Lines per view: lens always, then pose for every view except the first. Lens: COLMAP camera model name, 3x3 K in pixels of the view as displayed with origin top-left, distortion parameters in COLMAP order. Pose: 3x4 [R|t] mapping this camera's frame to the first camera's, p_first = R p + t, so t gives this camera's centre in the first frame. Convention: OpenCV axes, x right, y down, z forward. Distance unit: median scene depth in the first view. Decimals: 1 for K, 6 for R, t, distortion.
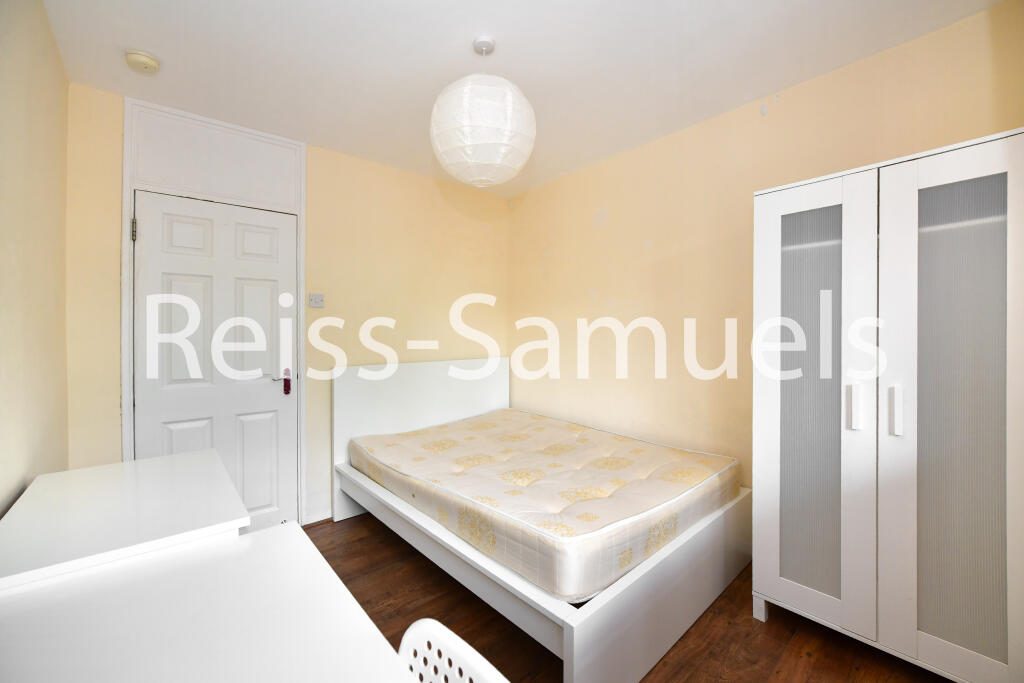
lens RADIAL K [[414.4, 0, 512.0], [0, 414.4, 341.5], [0, 0, 1]] dist [-0.000827, -0.000072]
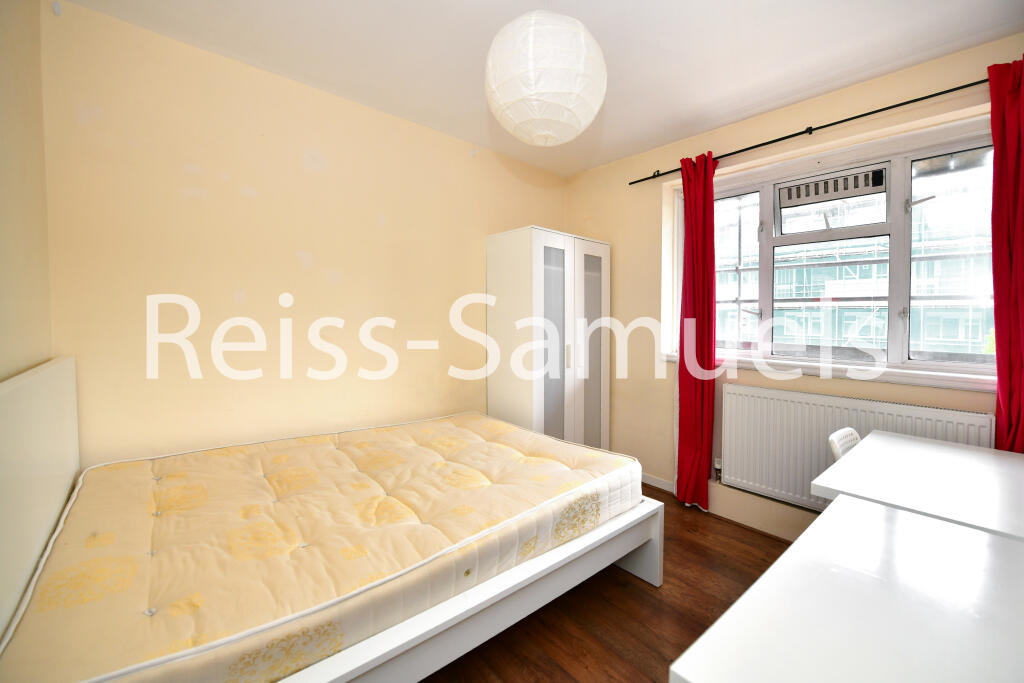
lens RADIAL K [[419.6, 0, 511.7], [0, 419.6, 323.5], [0, 0, 1]] dist [0.000354, 0.000025]
pose [[0.007100, -0.006843, 0.999951, -1.052388], [-0.001773, 0.999975, 0.006855, -0.006412], [-0.999973, -0.001822, 0.007088, 1.132625]]
